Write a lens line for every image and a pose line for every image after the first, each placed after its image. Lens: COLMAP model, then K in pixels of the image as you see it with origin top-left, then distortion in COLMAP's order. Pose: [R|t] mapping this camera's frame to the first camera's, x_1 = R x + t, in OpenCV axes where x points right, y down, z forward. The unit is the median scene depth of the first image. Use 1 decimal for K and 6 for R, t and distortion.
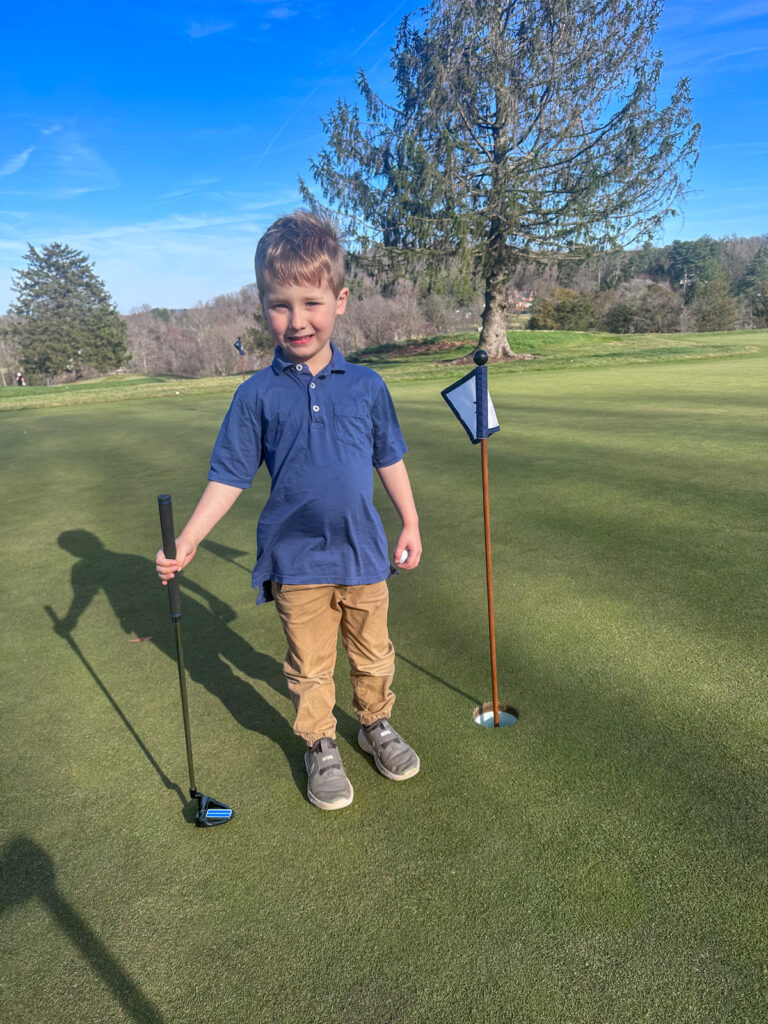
lens RADIAL K [[763.5, 0, 386.1], [0, 763.5, 514.7], [0, 0, 1]] dist [0.049126, -0.046822]
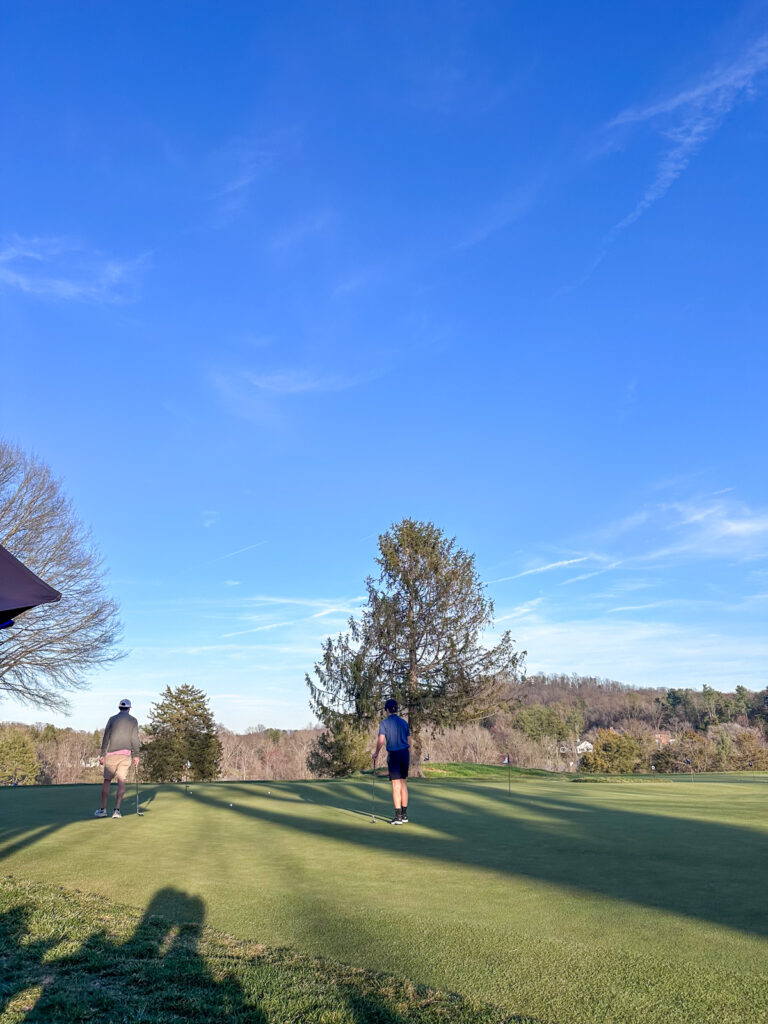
lens RADIAL K [[763.5, 0, 387.2], [0, 763.5, 509.4], [0, 0, 1]] dist [0.049126, -0.046822]
pose [[0.989942, -0.004260, -0.141406, 0.130509], [-0.070064, 0.853590, -0.516212, 0.068038], [0.122902, 0.520927, 0.844707, -0.293049]]
